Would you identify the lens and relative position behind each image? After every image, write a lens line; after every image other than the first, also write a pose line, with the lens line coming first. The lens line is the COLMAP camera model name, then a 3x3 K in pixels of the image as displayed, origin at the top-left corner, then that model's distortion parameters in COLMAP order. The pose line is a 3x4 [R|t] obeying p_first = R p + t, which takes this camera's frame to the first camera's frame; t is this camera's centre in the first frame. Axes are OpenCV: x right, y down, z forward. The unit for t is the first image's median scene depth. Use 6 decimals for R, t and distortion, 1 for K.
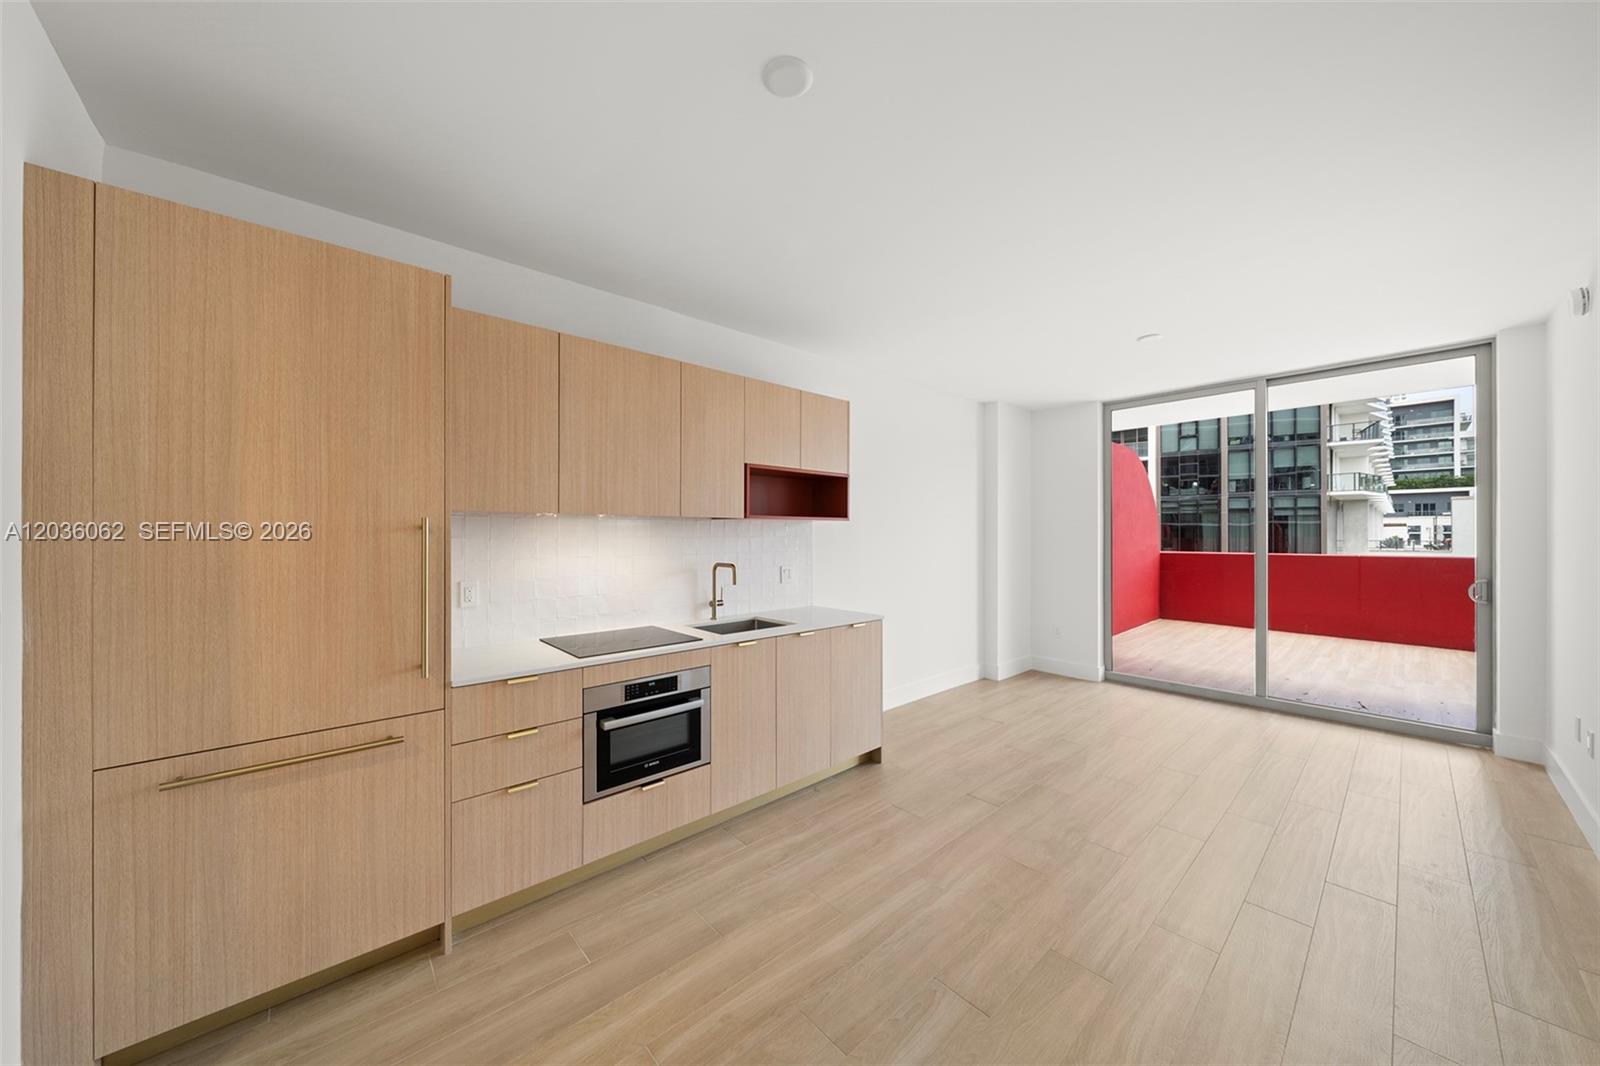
lens RADIAL K [[547.7, 0, 787.6], [0, 547.7, 532.8], [0, 0, 1]] dist [-0.004678, 0.000014]
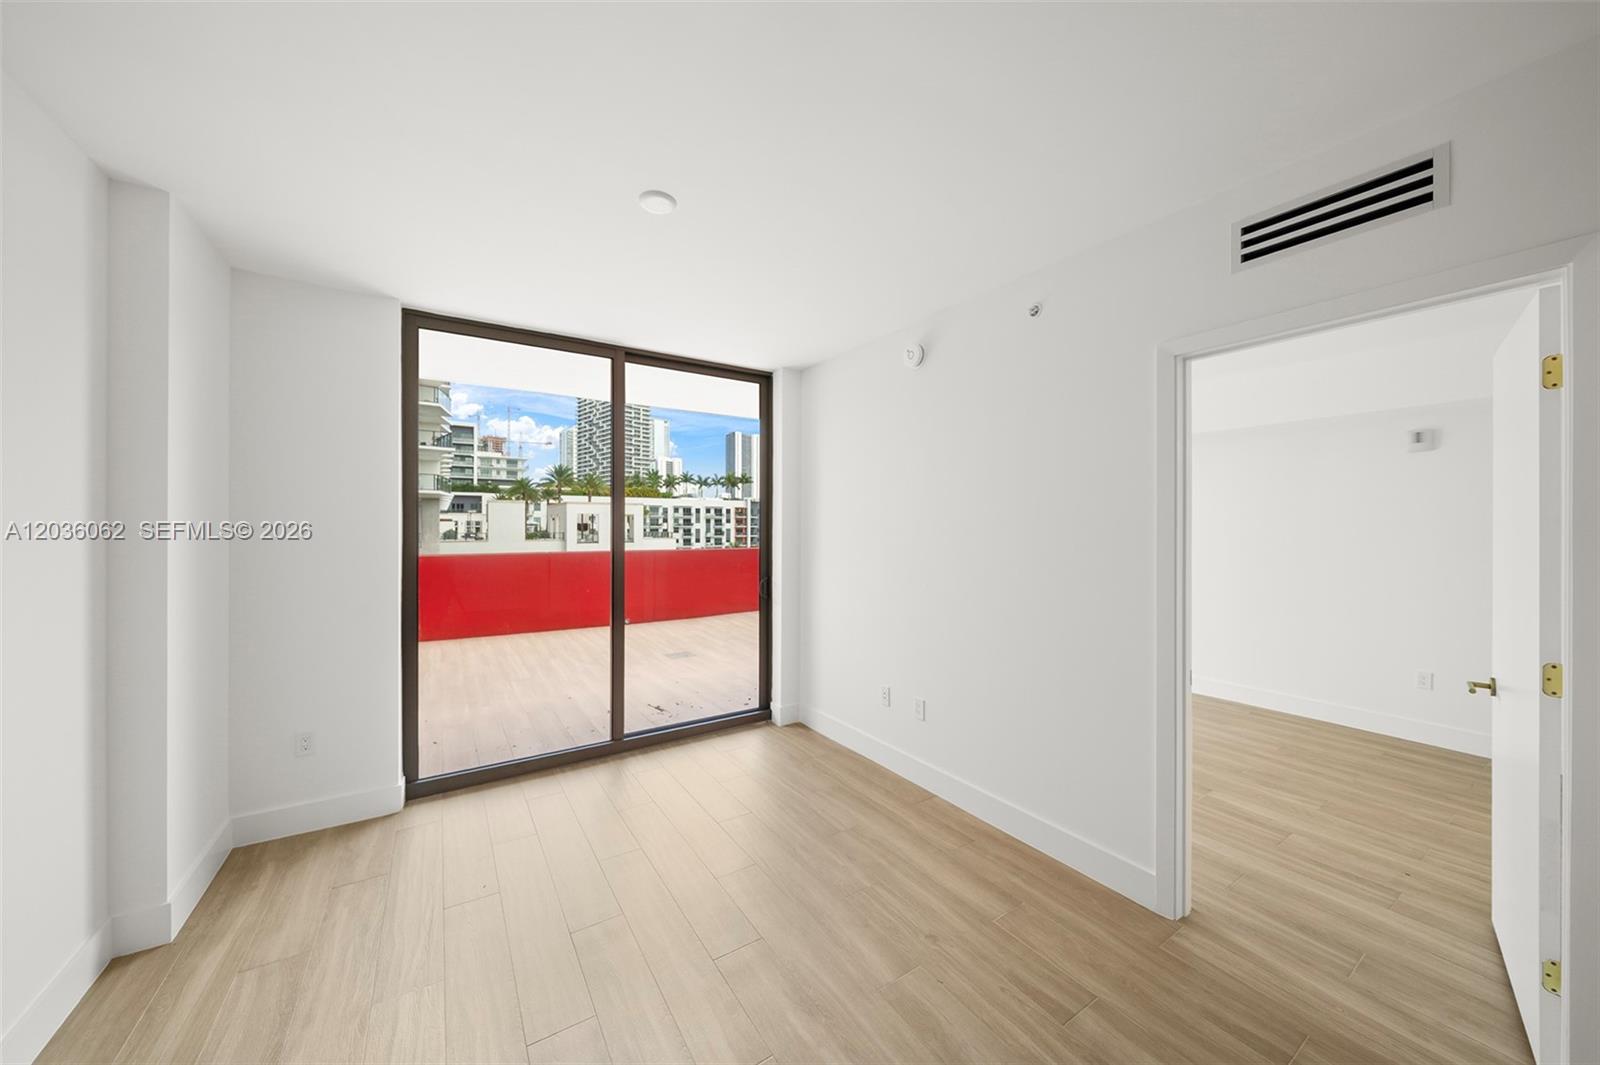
lens RADIAL K [[547.7, 0, 787.6], [0, 547.7, 532.3], [0, 0, 1]] dist [-0.004678, 0.000014]
pose [[0.151290, -0.007280, 0.988463, 0.141745], [-0.006239, 0.999946, 0.008320, -0.026296], [-0.988470, -0.007425, 0.151236, 0.904384]]
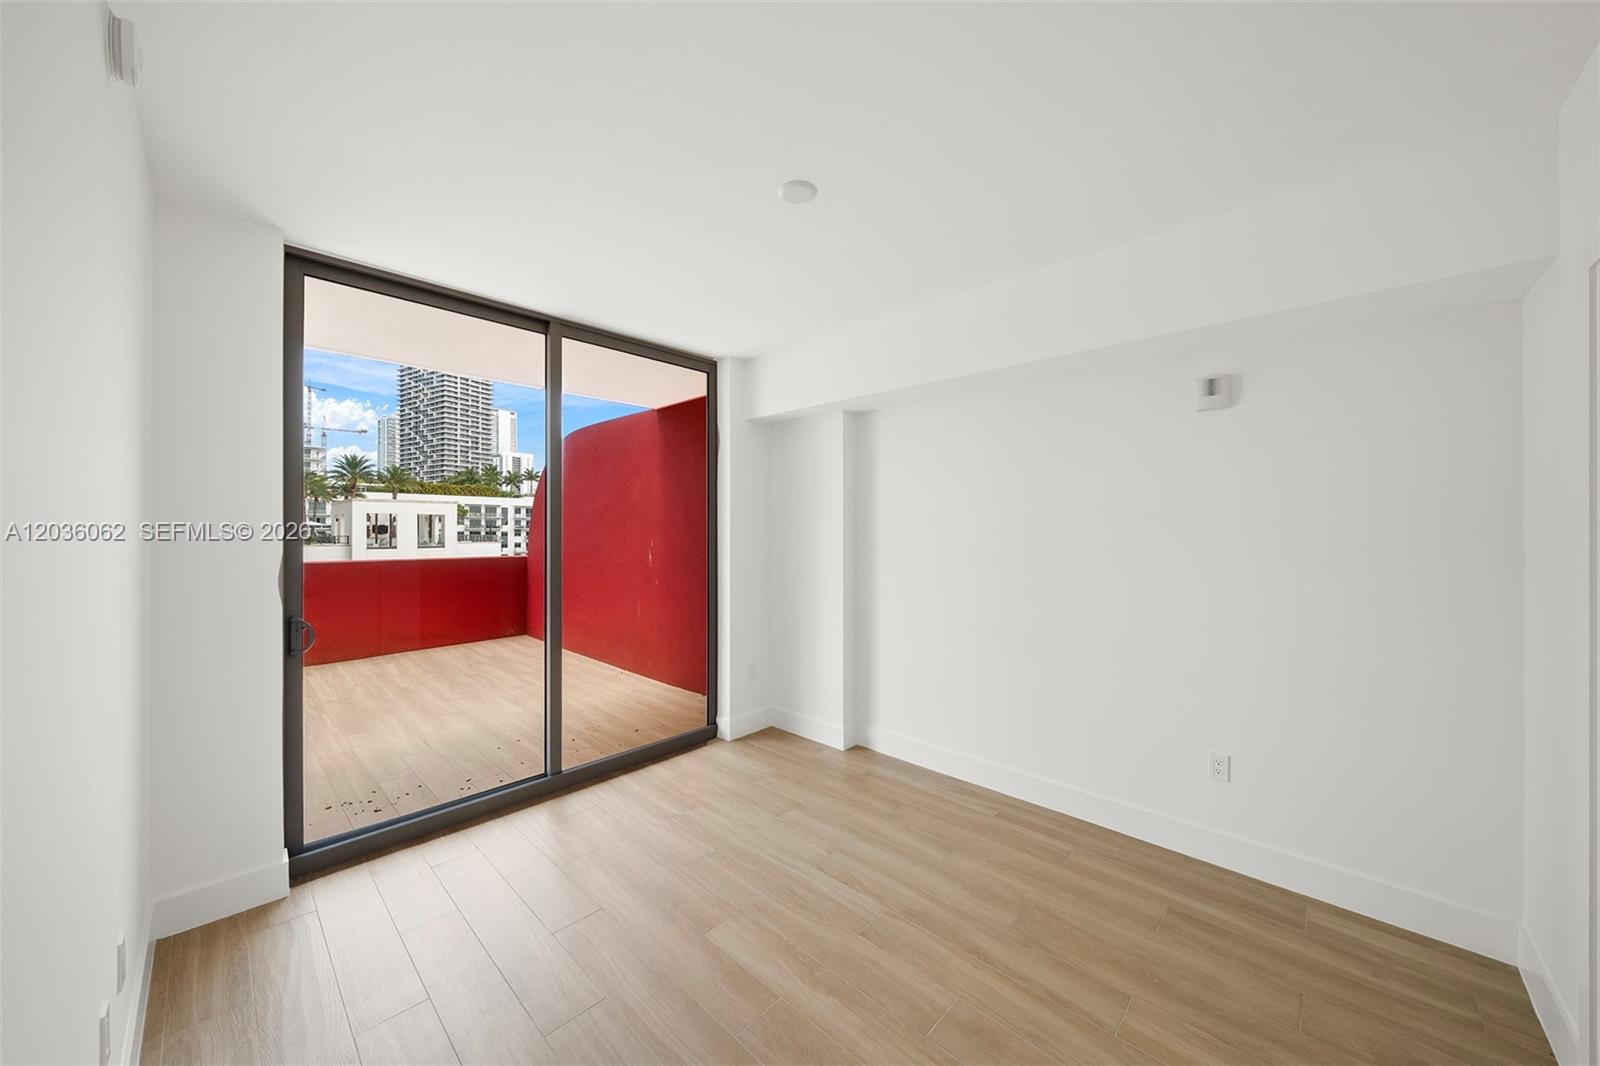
lens RADIAL K [[555.9, 0, 787.0], [0, 555.9, 536.2], [0, 0, 1]] dist [-0.003737, -0.000191]
pose [[-0.082531, -0.009663, 0.996542, 0.832812], [-0.005969, 0.999940, 0.009201, -0.028523], [-0.996571, -0.005189, -0.082583, 0.352690]]
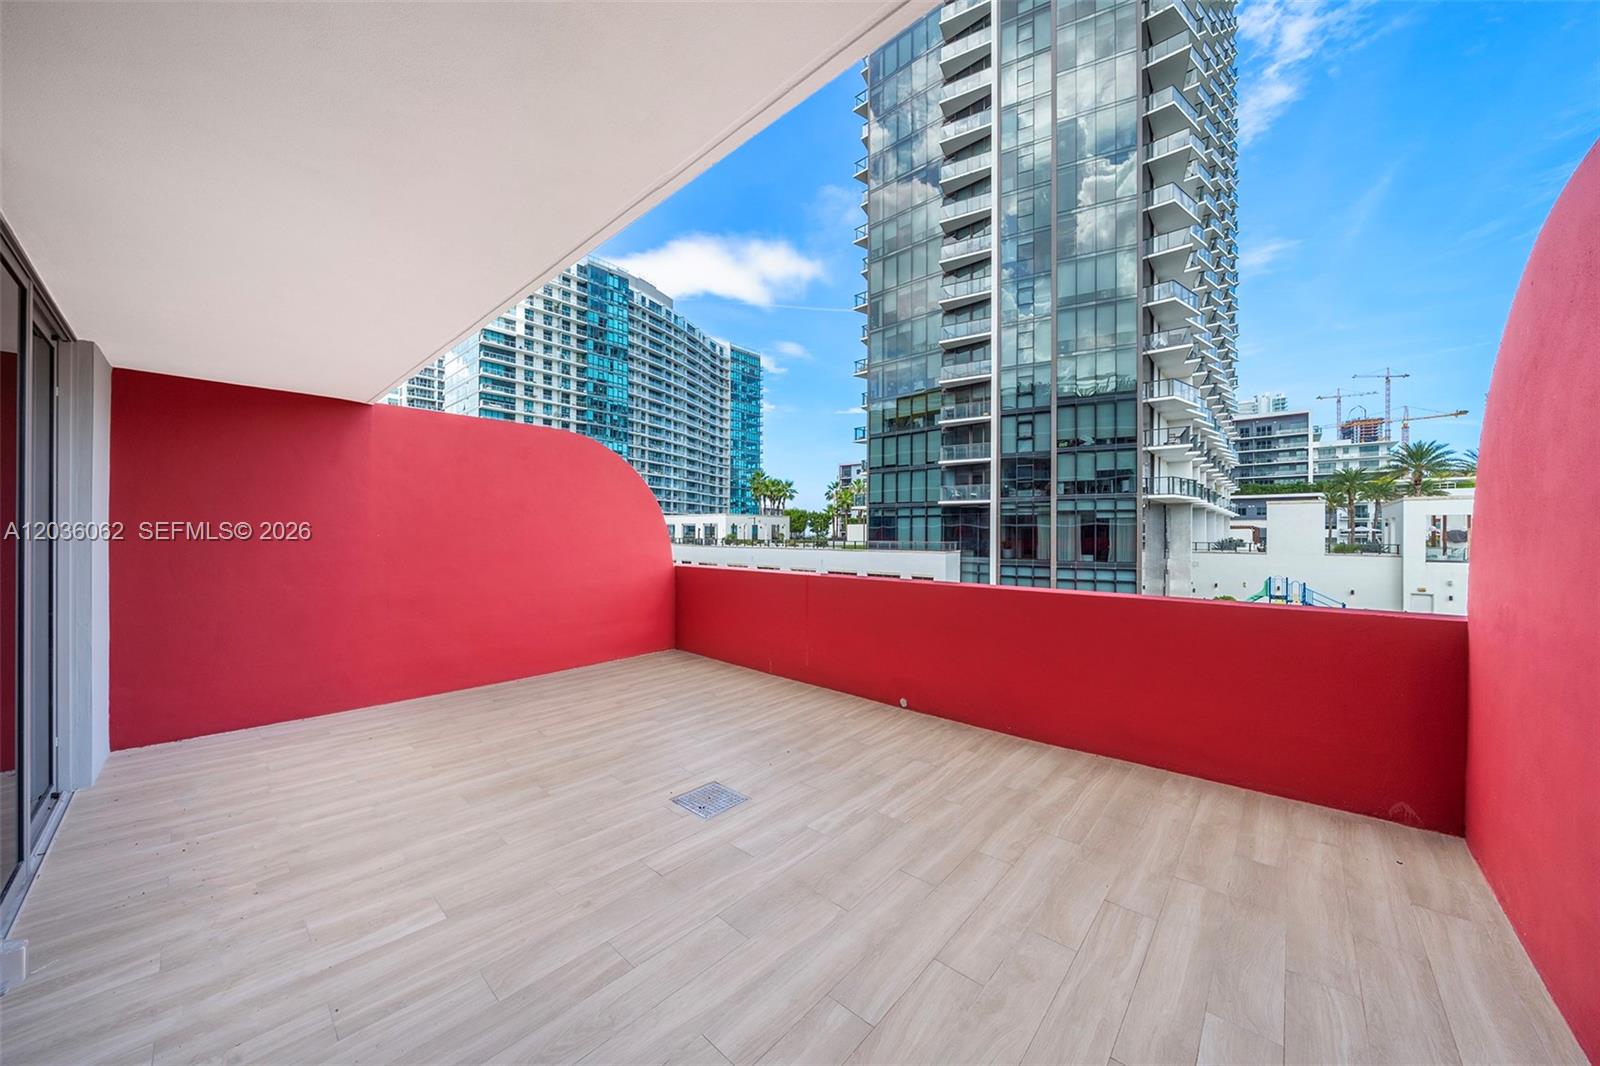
lens RADIAL K [[547.7, 0, 787.6], [0, 547.7, 532.8], [0, 0, 1]] dist [-0.004678, 0.000014]
pose [[0.994592, 0.004636, 0.103759, 2.284573], [-0.004960, 0.999984, 0.002867, -0.043188], [-0.103744, -0.003367, 0.994598, 0.571529]]
